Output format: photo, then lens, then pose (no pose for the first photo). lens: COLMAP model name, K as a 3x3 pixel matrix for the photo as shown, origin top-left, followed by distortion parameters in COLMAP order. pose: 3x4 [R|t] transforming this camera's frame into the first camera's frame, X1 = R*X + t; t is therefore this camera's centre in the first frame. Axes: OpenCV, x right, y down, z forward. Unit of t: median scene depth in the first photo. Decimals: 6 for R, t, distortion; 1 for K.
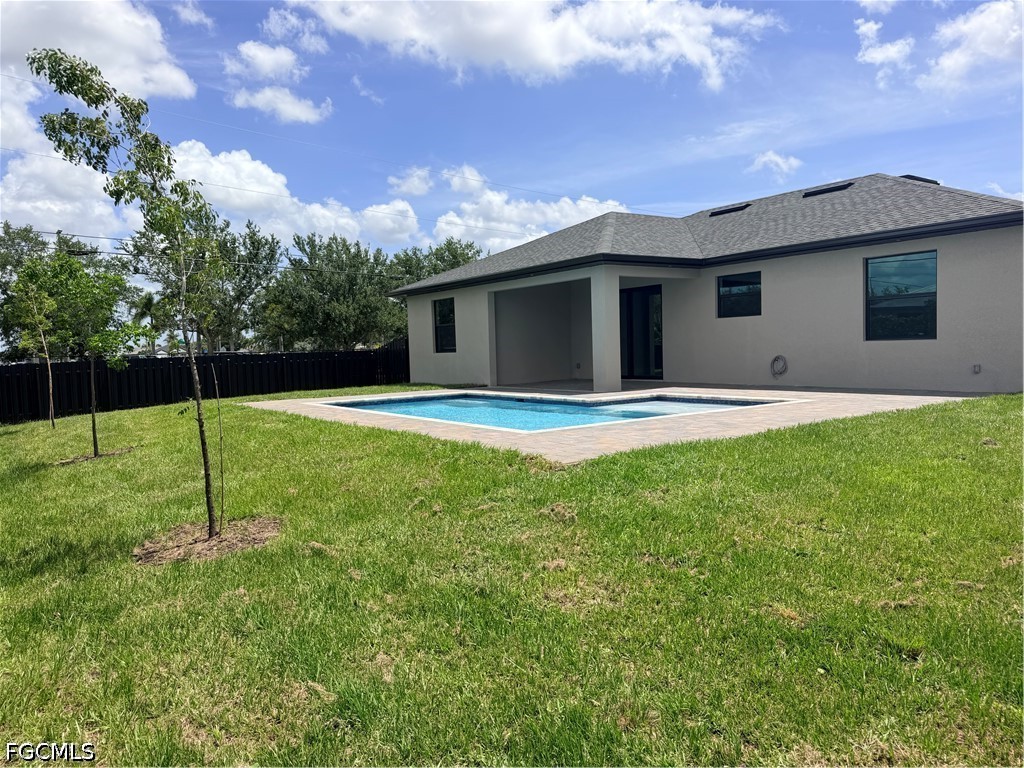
lens RADIAL K [[721.8, 0, 512.0], [0, 721.8, 384.0], [0, 0, 1]] dist [-0.020404, -0.002000]
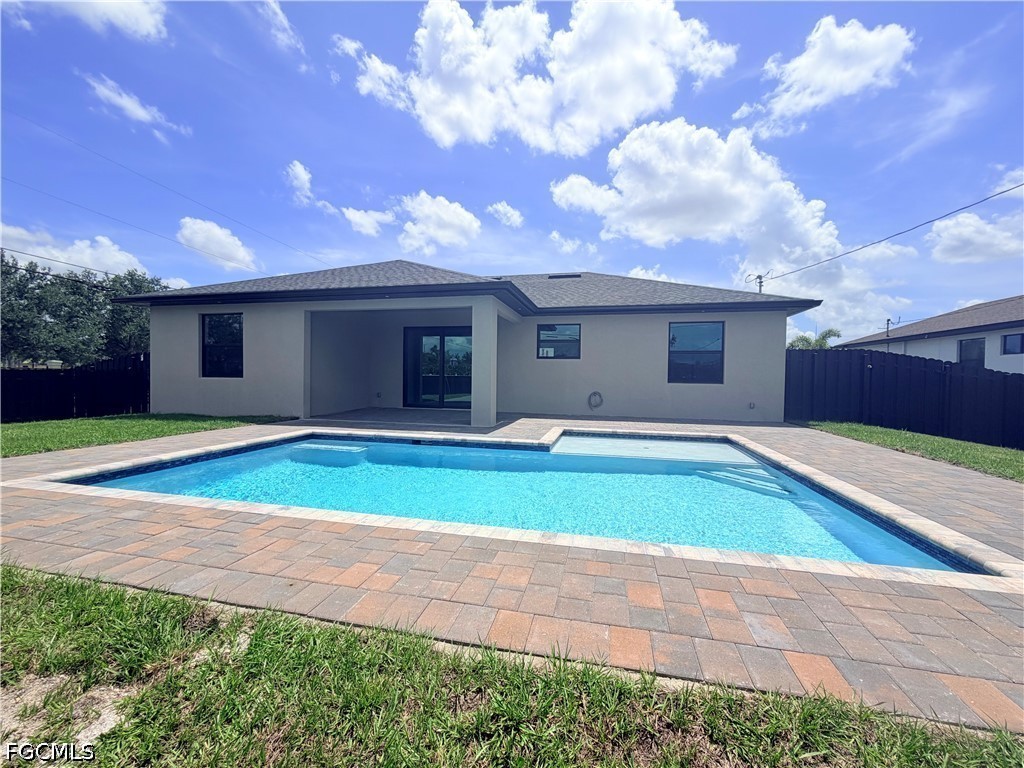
lens RADIAL K [[400.3, 0, 512.0], [0, 400.3, 384.0], [0, 0, 1]] dist [-0.000277, -0.000097]
pose [[0.737716, 0.031457, 0.674378, -0.204427], [-0.002736, 0.999045, -0.043609, -0.021659], [-0.675105, 0.030325, 0.737098, 0.572583]]
